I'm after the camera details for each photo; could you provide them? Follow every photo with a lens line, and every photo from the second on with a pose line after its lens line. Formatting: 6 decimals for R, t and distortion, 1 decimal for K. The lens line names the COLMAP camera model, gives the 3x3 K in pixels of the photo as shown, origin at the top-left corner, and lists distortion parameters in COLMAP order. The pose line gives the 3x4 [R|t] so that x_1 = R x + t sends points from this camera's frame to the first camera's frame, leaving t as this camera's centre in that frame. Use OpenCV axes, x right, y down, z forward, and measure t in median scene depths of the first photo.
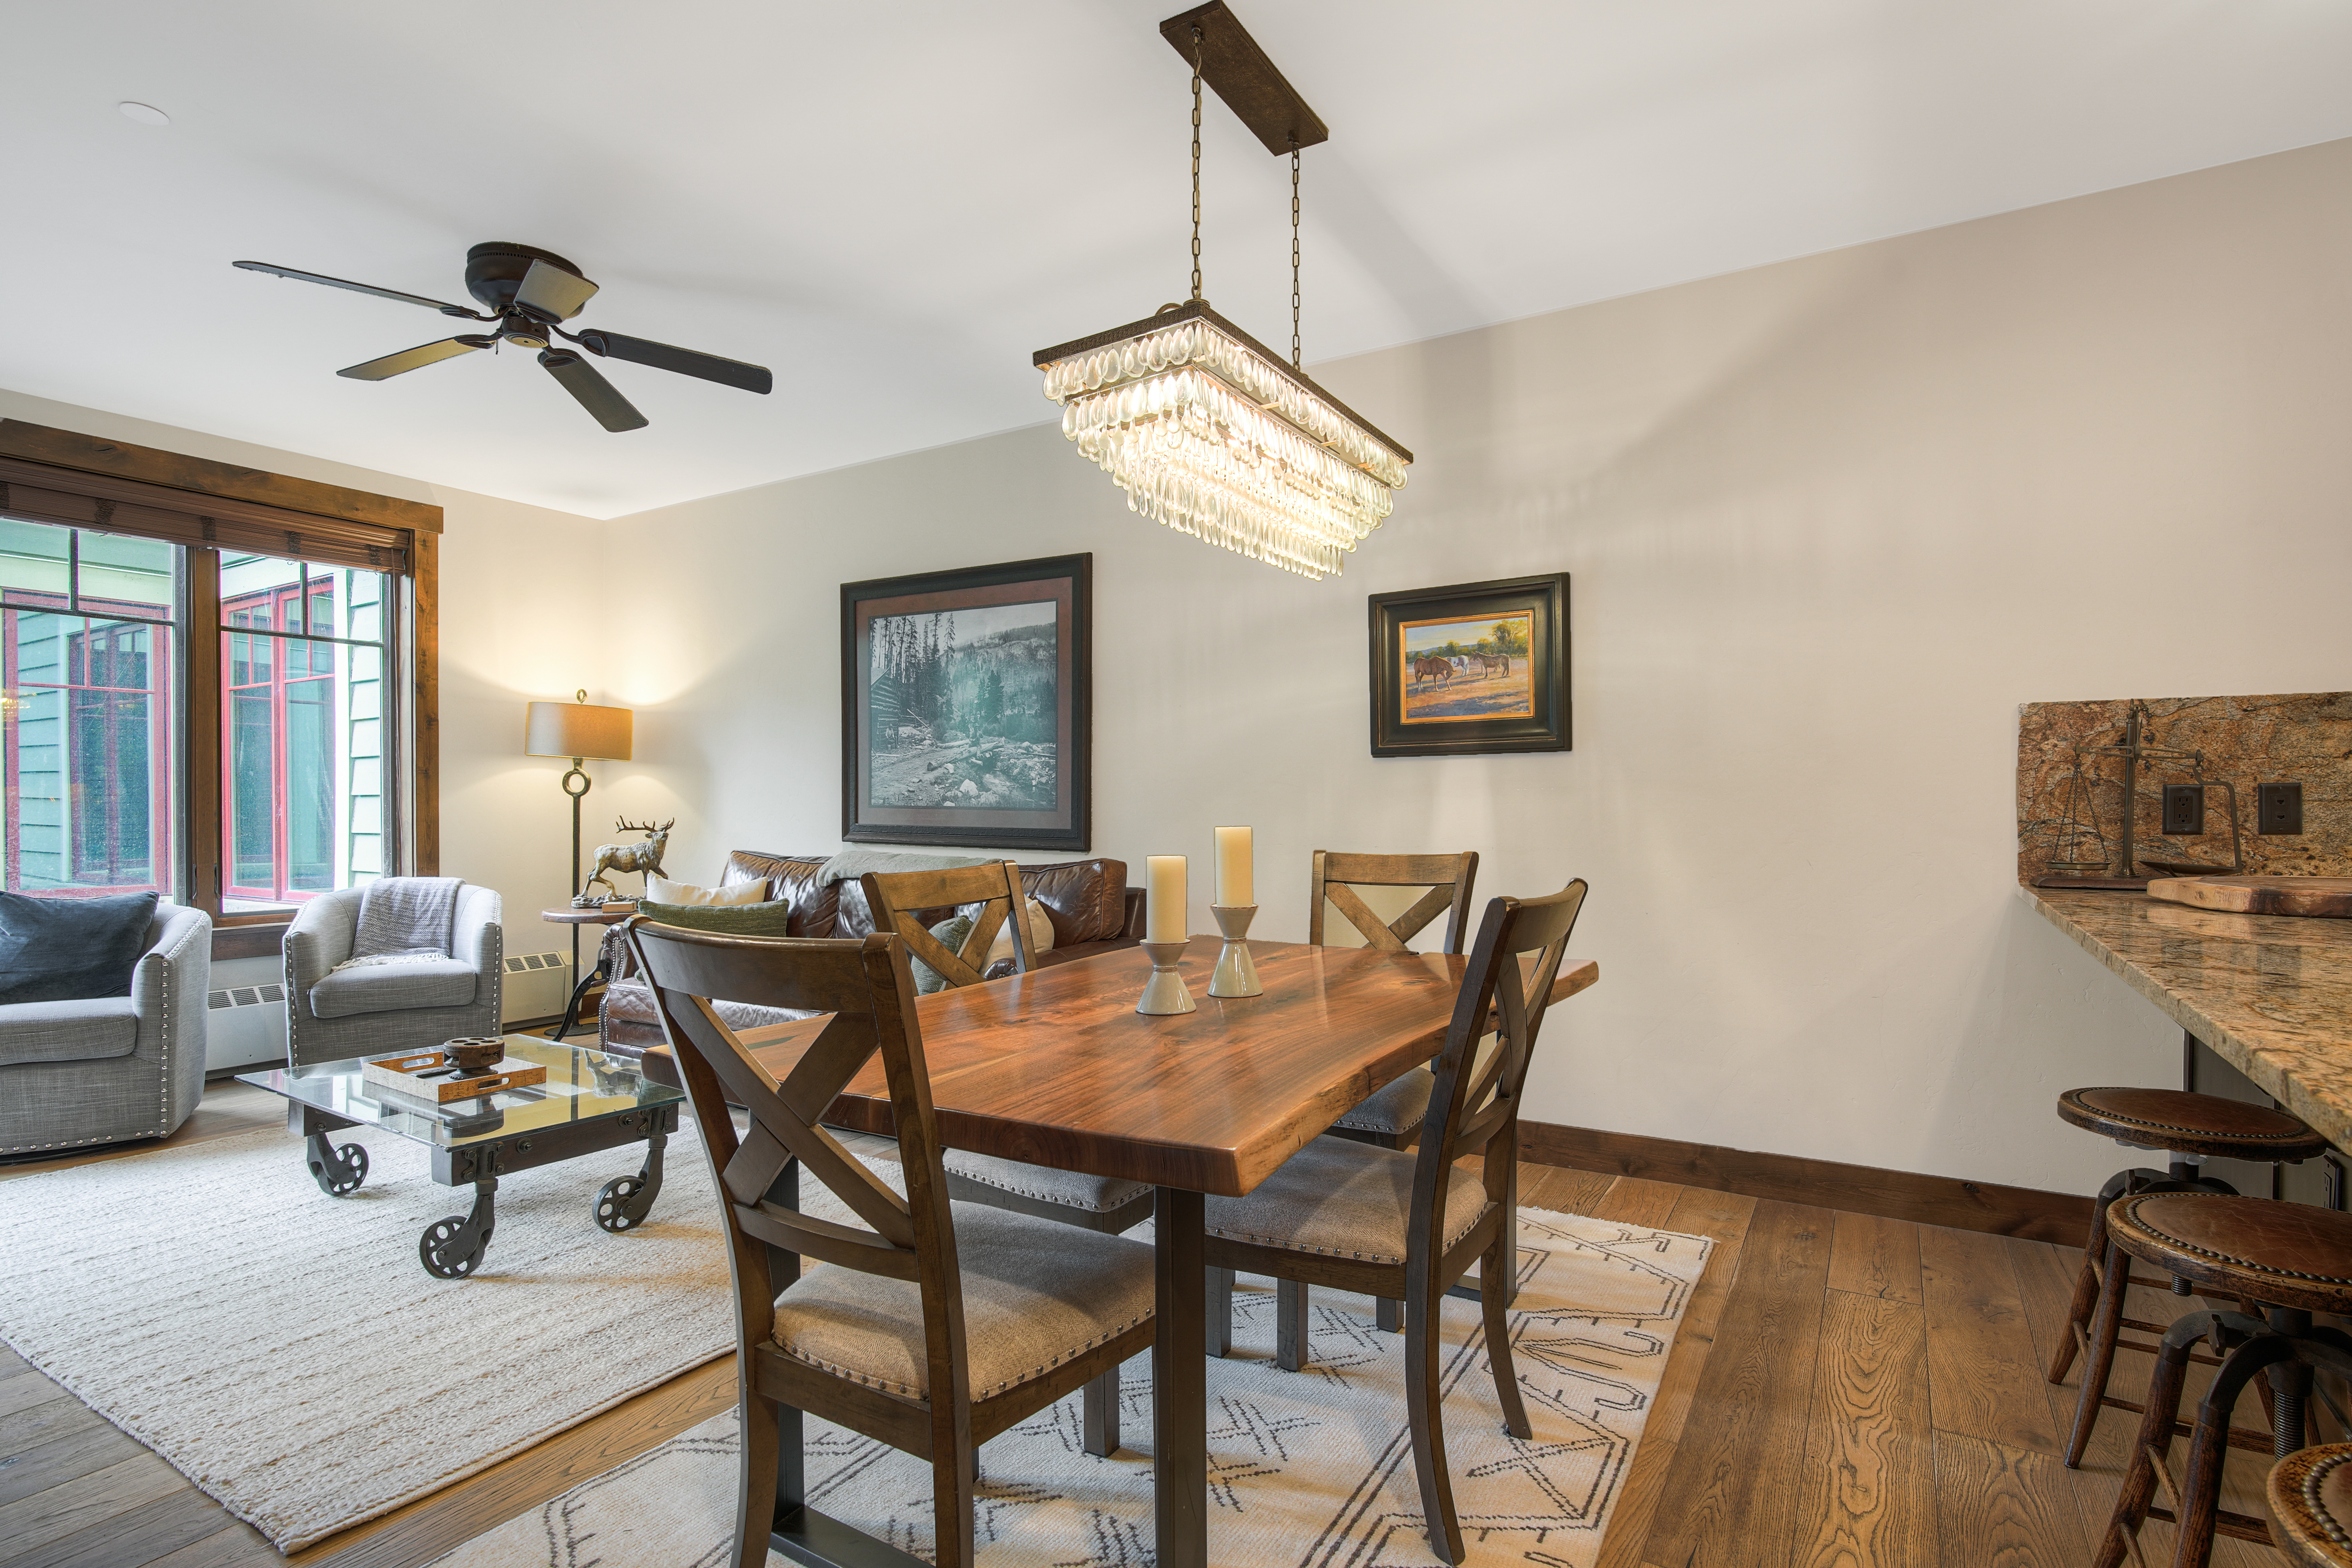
lens RADIAL K [[1160.1, 0, 1177.3], [0, 1160.1, 819.2], [0, 0, 1]] dist [-0.002938, -0.000551]
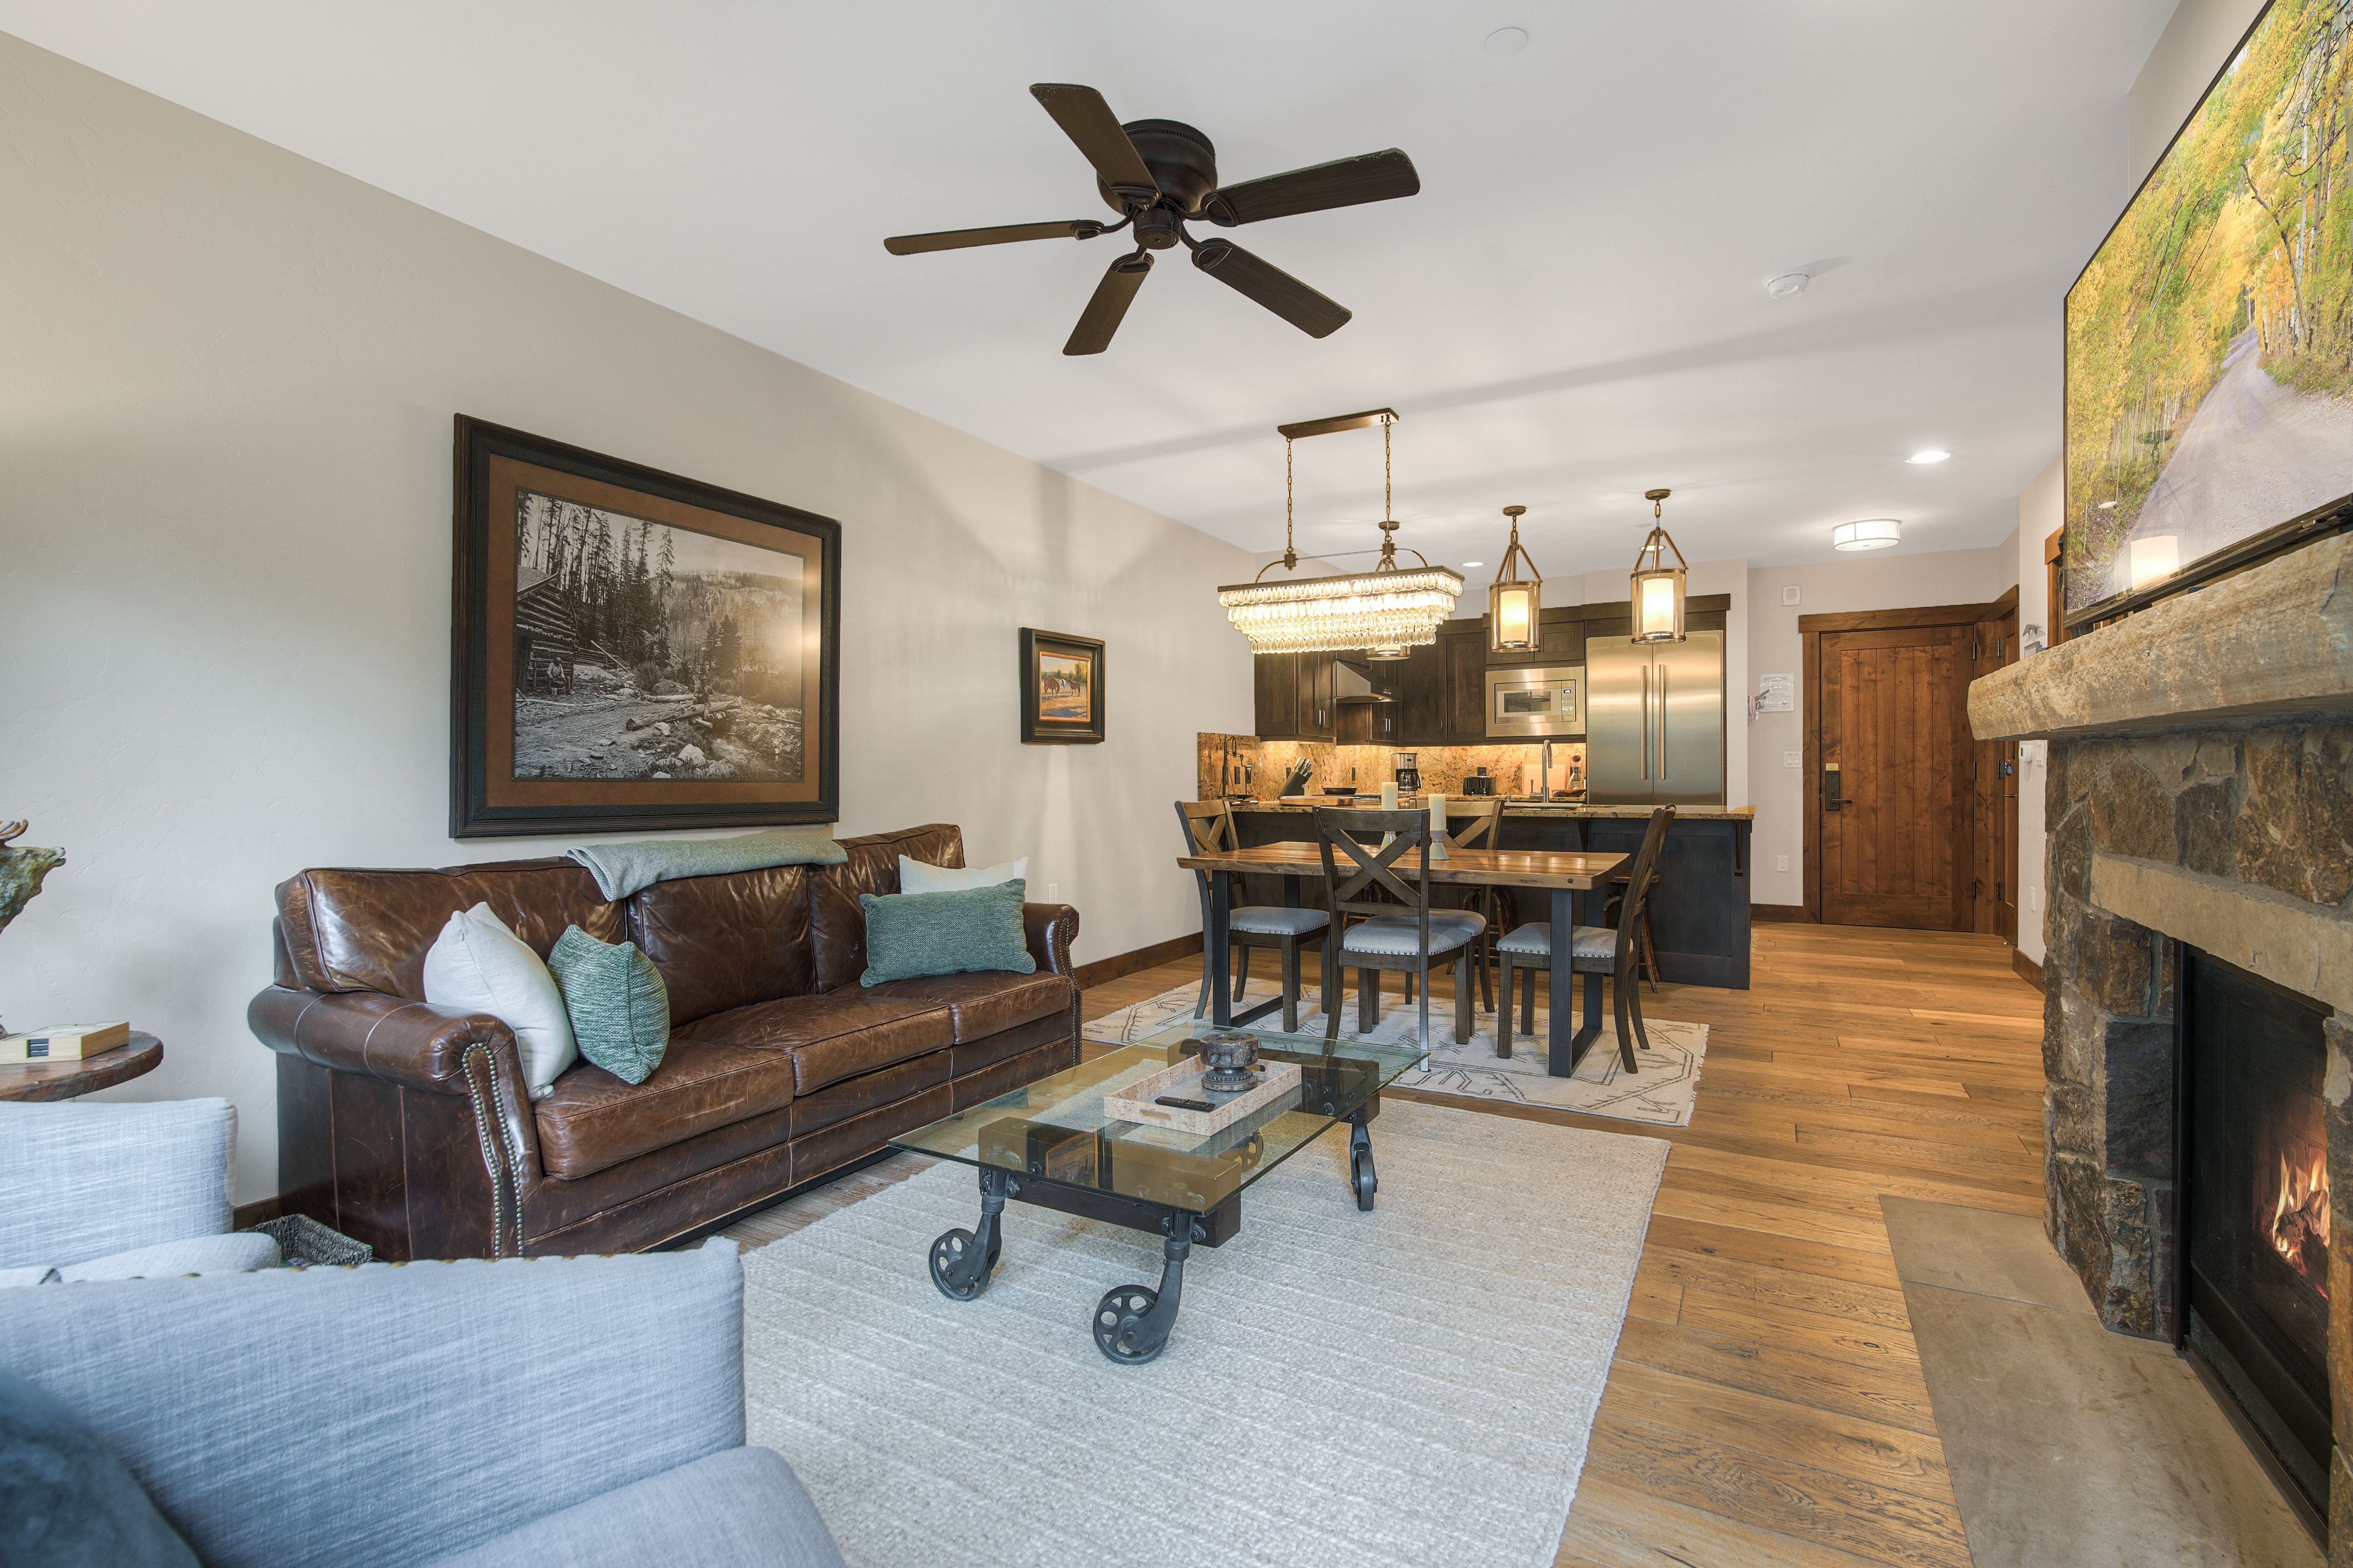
lens RADIAL K [[1067.2, 0, 1214.1], [0, 1067.2, 780.3], [0, 0, 1]] dist [-0.005092, 0.003701]
pose [[-0.059227, -0.004845, 0.998233, -1.169128], [0.017335, 0.999832, 0.005882, -0.009675], [-0.998094, 0.017653, -0.059133, 0.858678]]
